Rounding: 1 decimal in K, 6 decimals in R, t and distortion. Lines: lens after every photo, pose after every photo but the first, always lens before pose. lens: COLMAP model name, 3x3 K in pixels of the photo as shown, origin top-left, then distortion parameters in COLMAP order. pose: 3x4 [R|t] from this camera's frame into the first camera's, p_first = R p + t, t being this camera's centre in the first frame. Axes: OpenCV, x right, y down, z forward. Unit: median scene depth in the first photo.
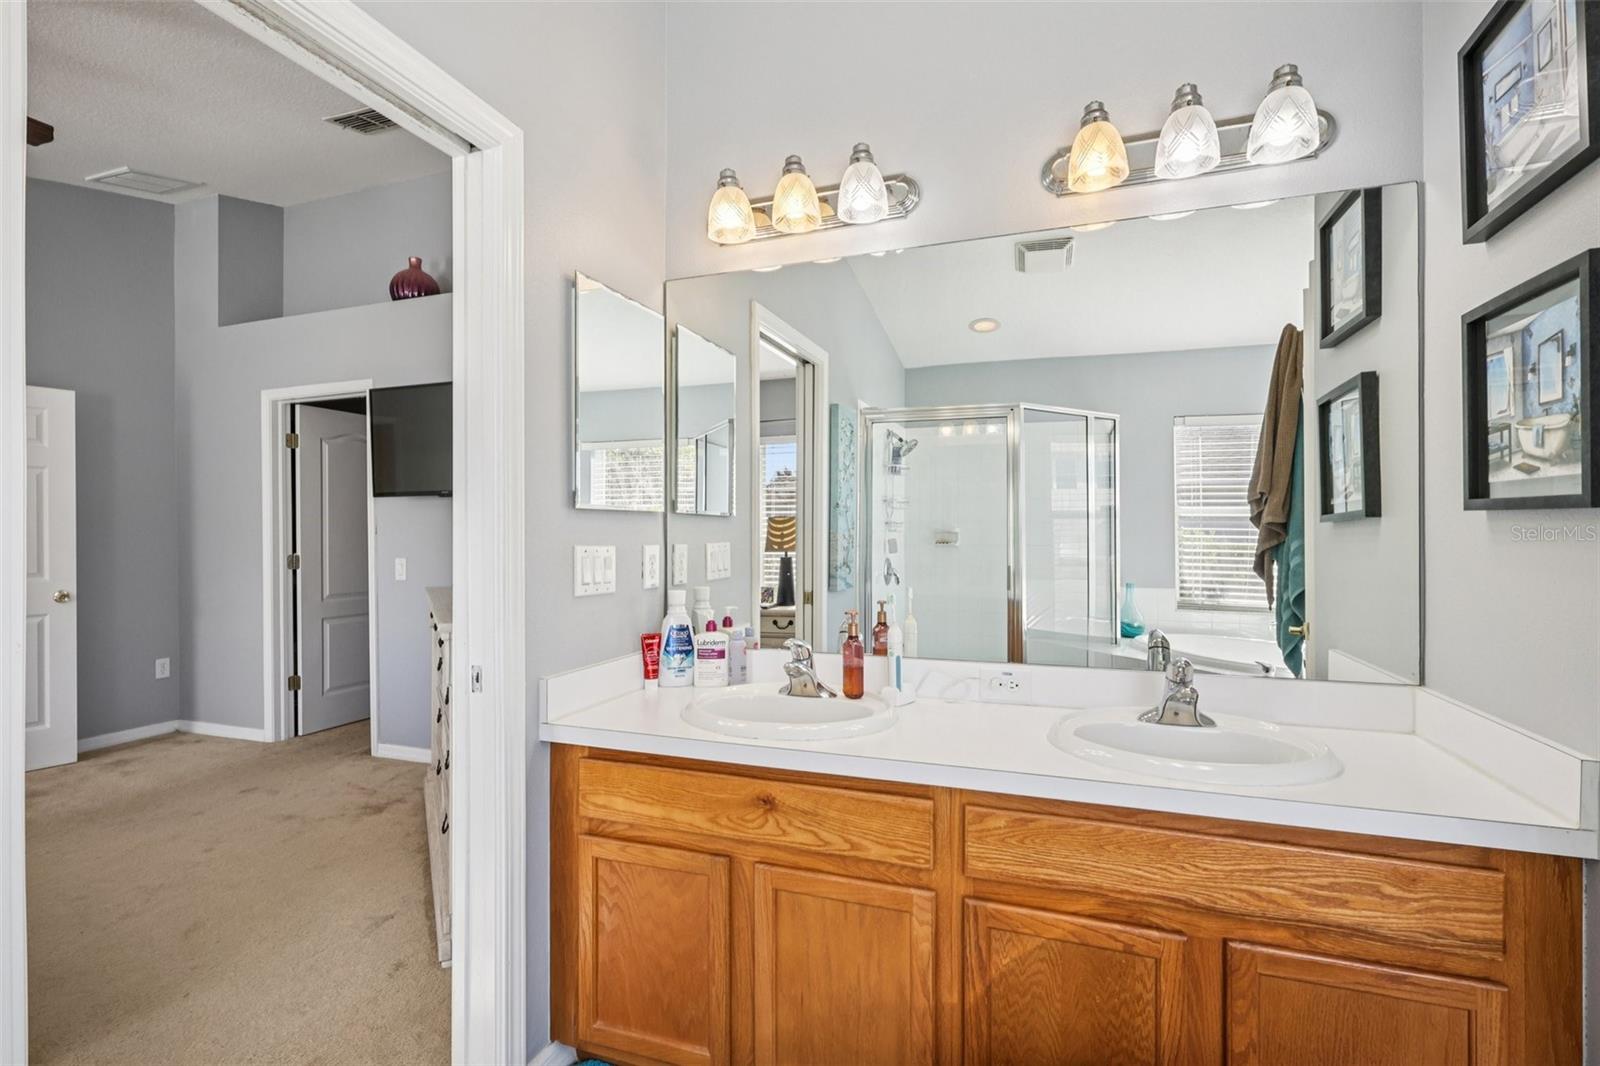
lens RADIAL K [[747.5, 0, 798.2], [0, 747.5, 530.5], [0, 0, 1]] dist [-0.001634, 0.000111]
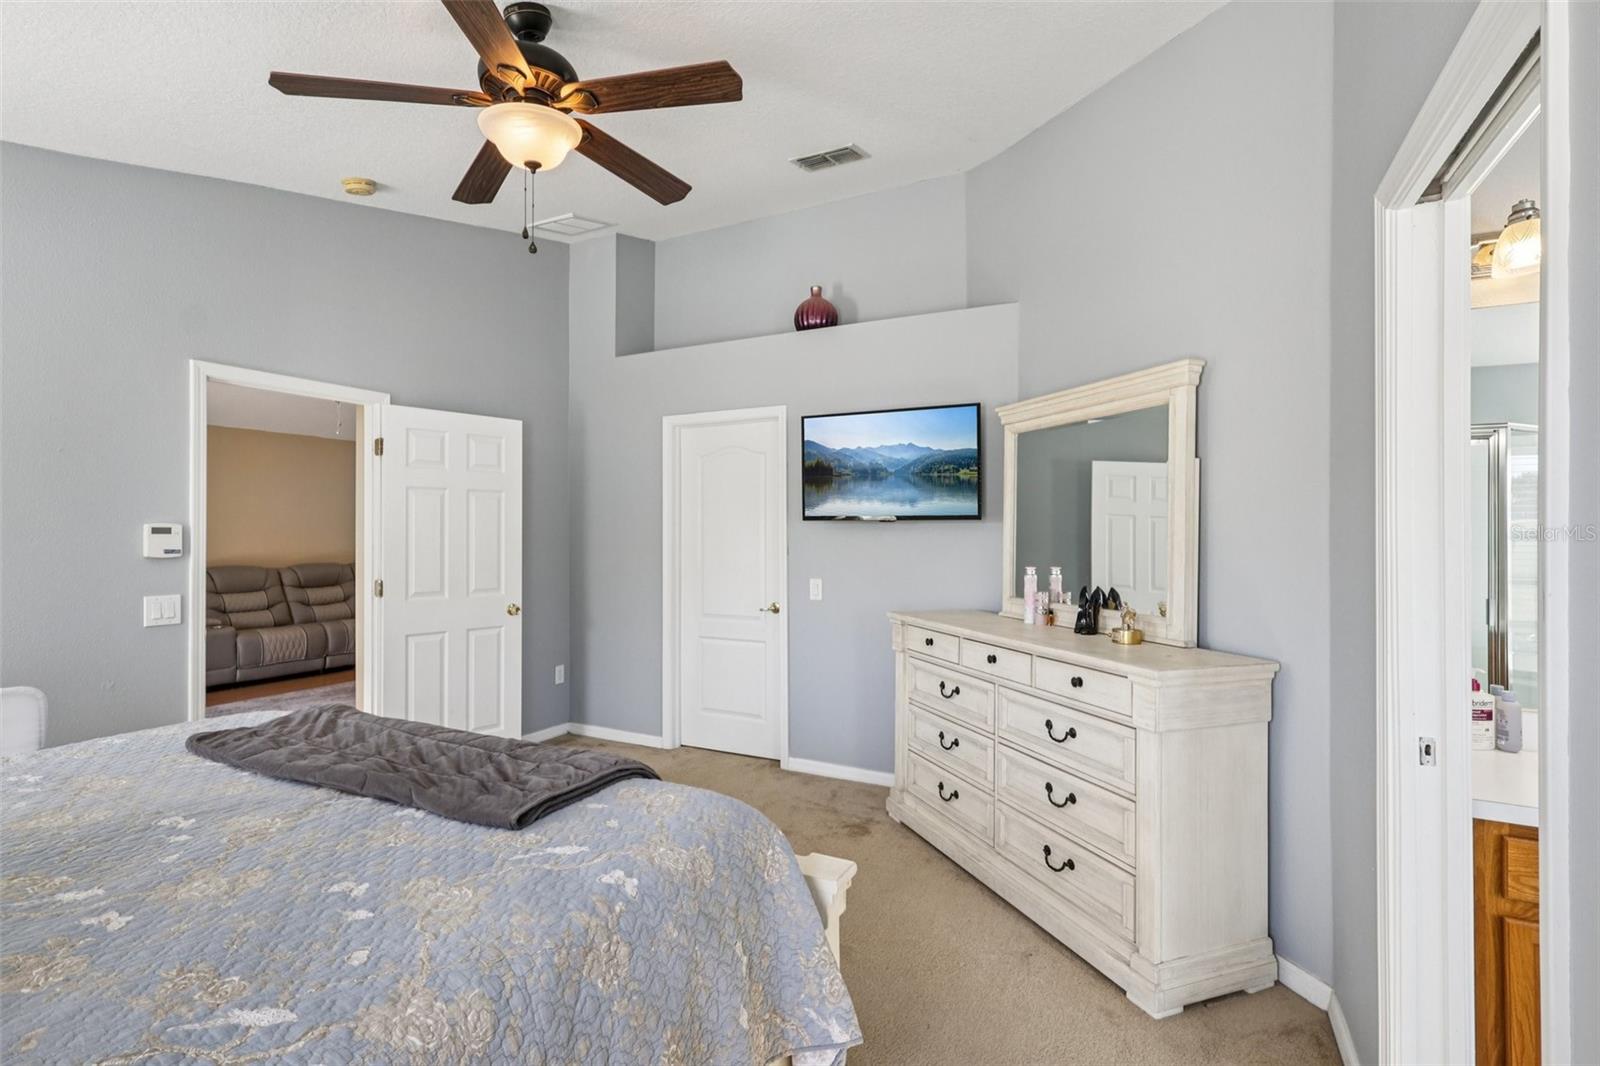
lens RADIAL K [[747.5, 0, 798.2], [0, 747.5, 530.5], [0, 0, 1]] dist [-0.001634, 0.000111]
pose [[0.990398, 0.007631, -0.138034, -0.403148], [-0.007735, 0.999970, -0.000219, -0.028942], [0.138028, 0.001284, 0.990427, -0.023524]]
